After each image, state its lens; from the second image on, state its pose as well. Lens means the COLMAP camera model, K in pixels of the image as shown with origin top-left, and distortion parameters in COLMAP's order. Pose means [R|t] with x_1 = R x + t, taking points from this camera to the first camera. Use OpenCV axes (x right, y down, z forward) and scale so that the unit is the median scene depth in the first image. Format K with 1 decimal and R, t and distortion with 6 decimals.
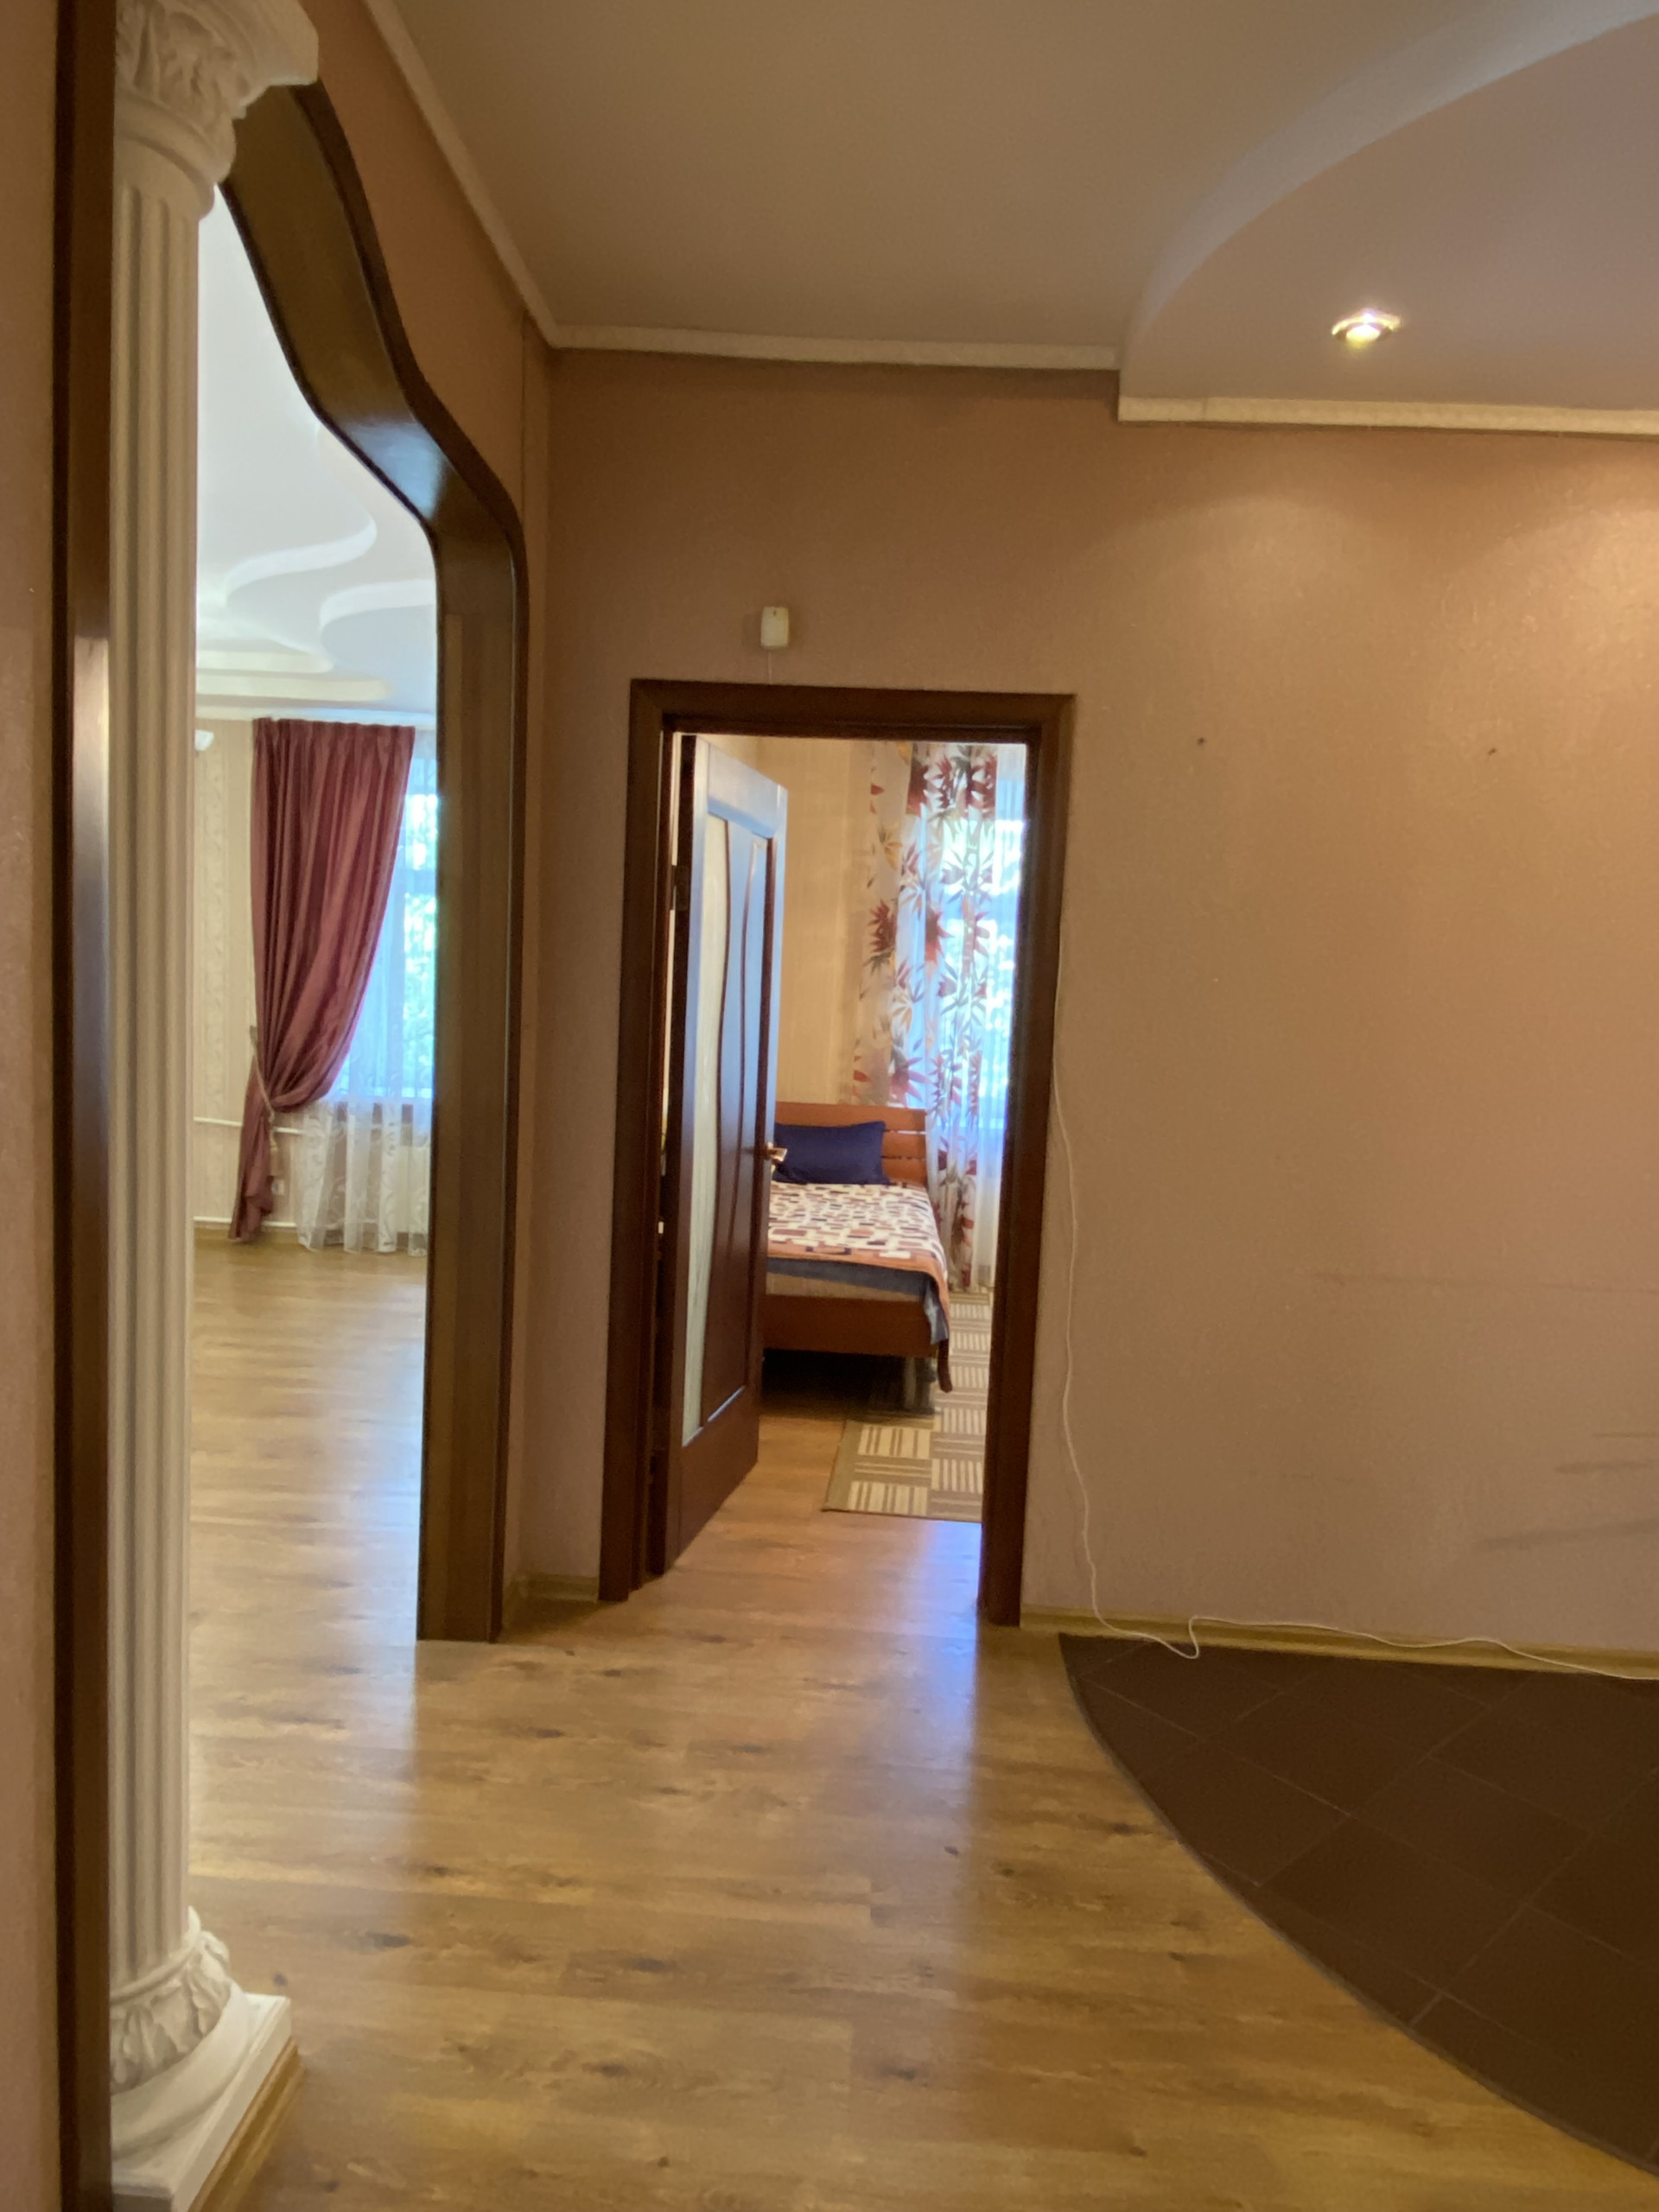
lens RADIAL K [[1326.5, 0, 839.9], [0, 1326.5, 1111.4], [0, 0, 1]] dist [-0.000976, -0.001040]
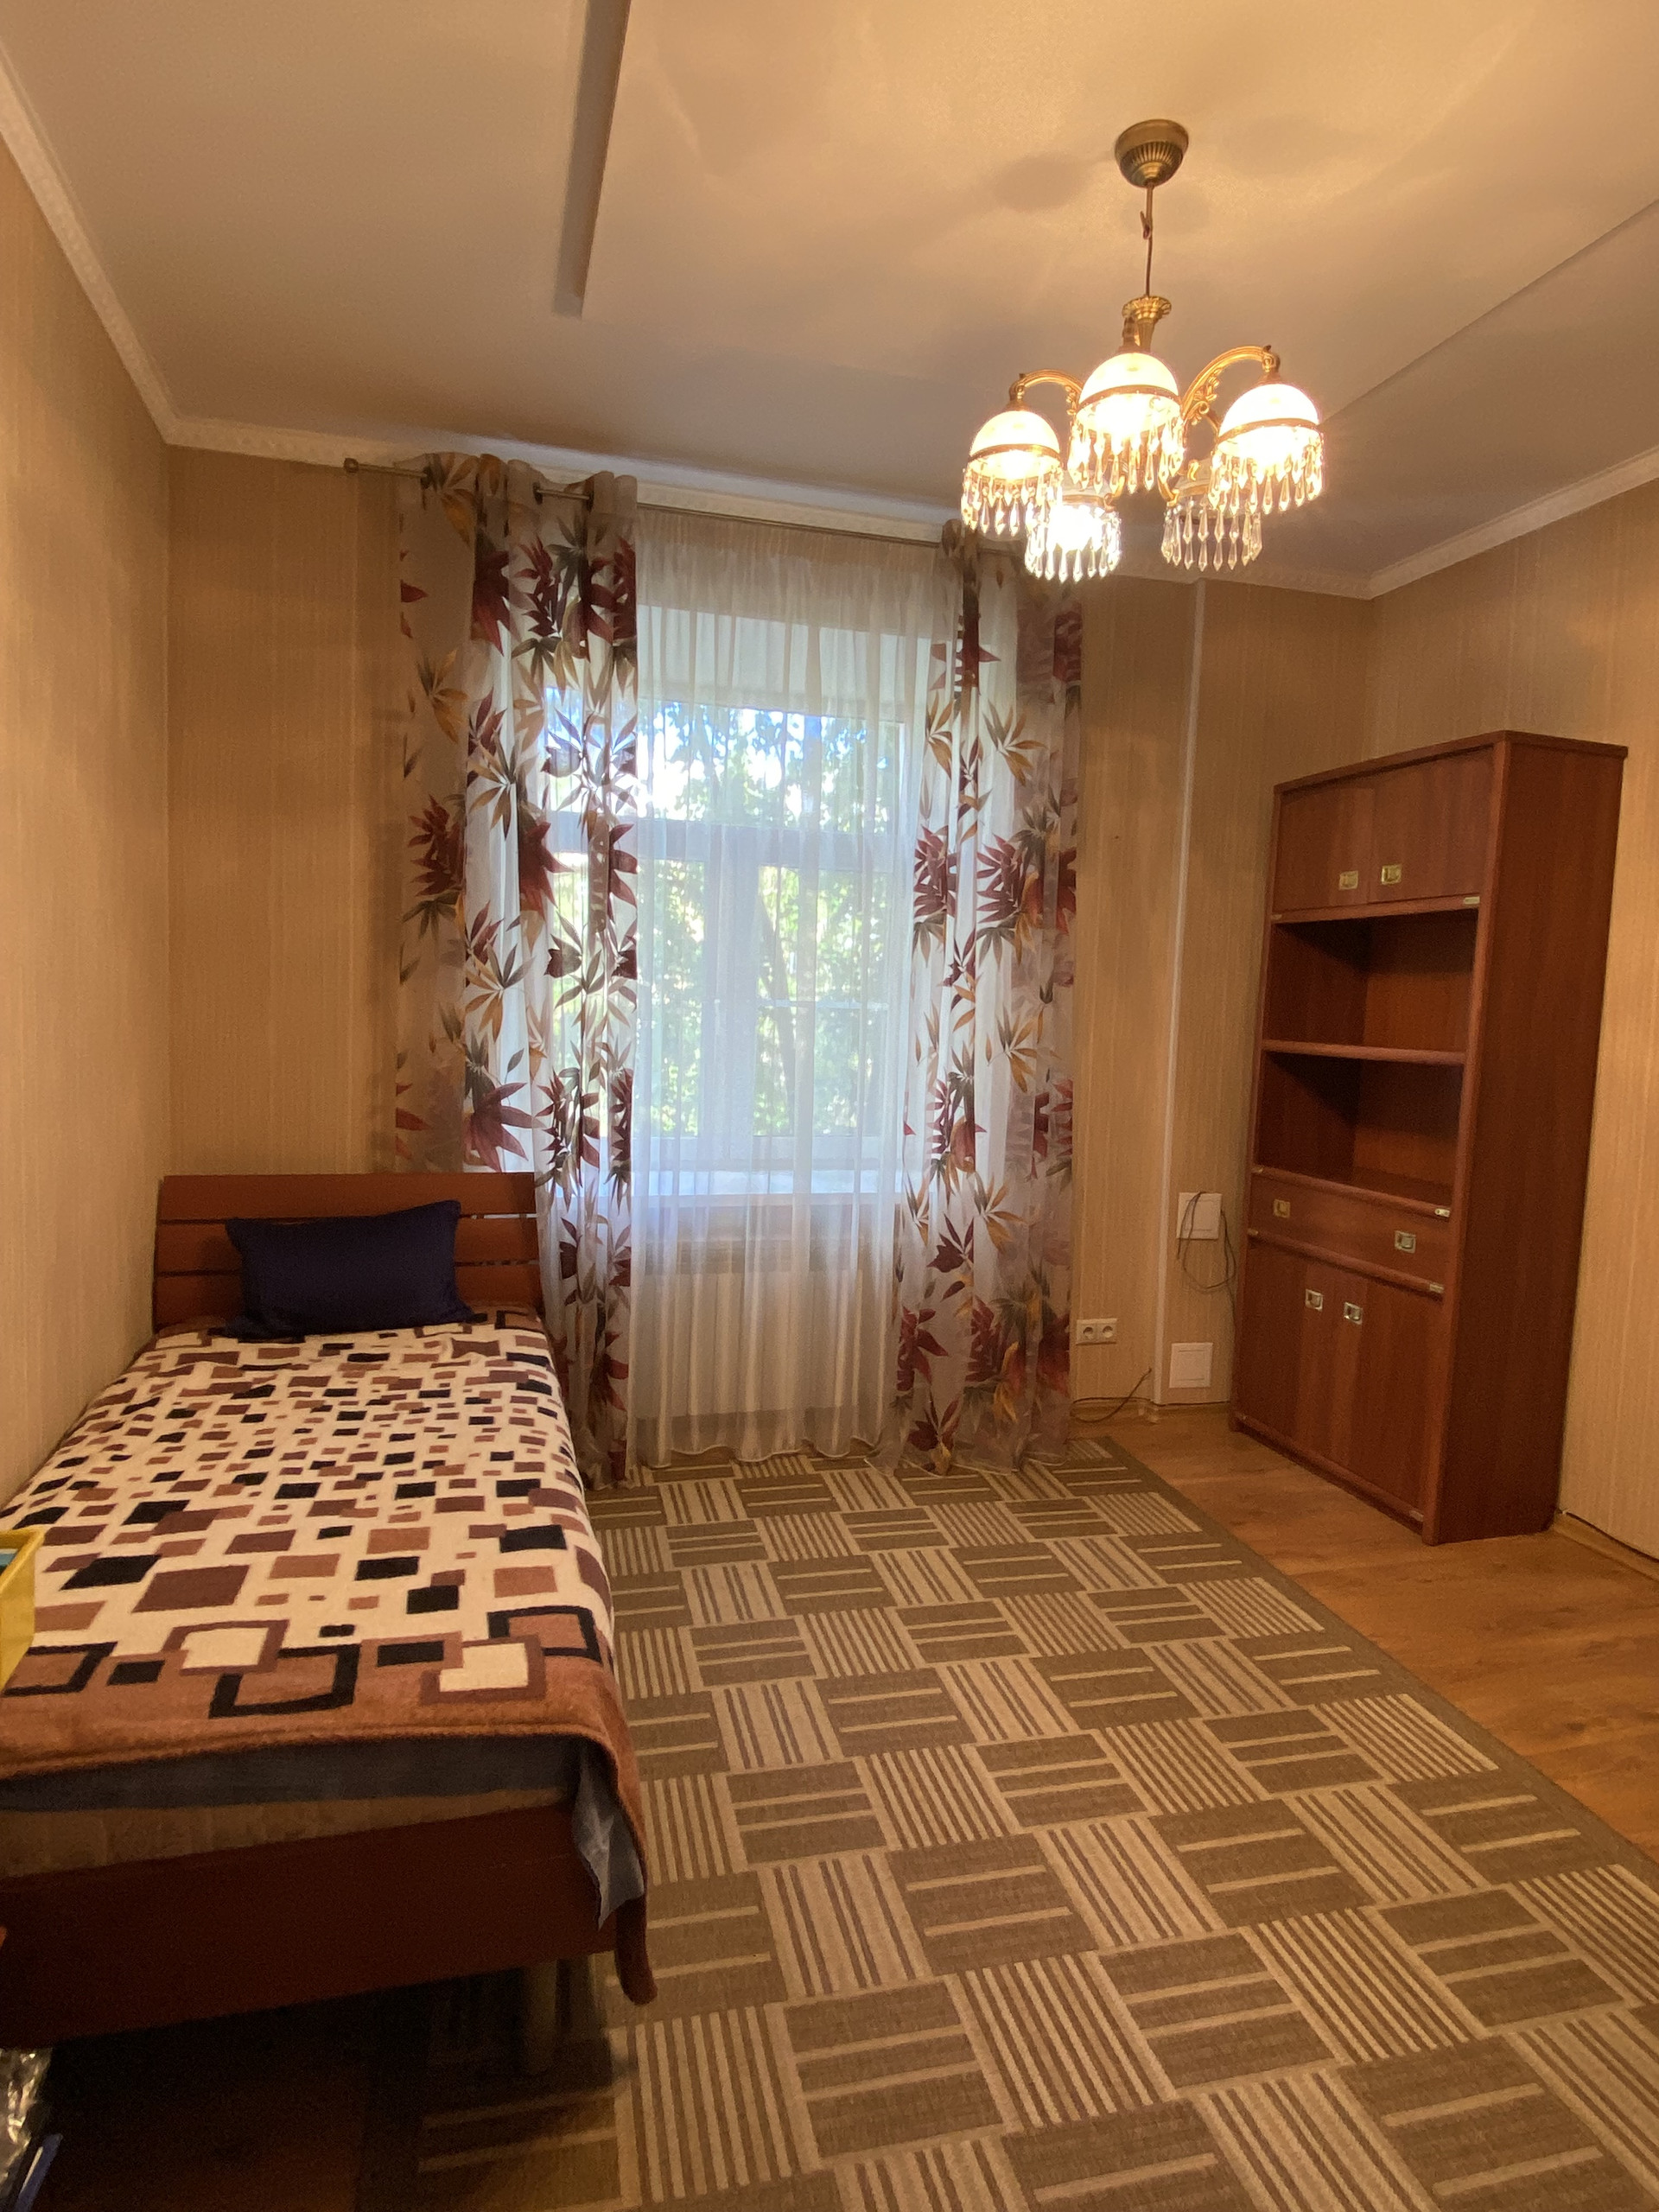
lens RADIAL K [[1221.5, 0, 837.4], [0, 1221.5, 1107.8], [0, 0, 1]] dist [0.066873, -0.000900]
pose [[0.947818, -0.043714, 0.315800, 0.023234], [0.040602, 0.999040, 0.016431, -0.033787], [-0.316215, -0.002751, 0.948684, 0.466628]]
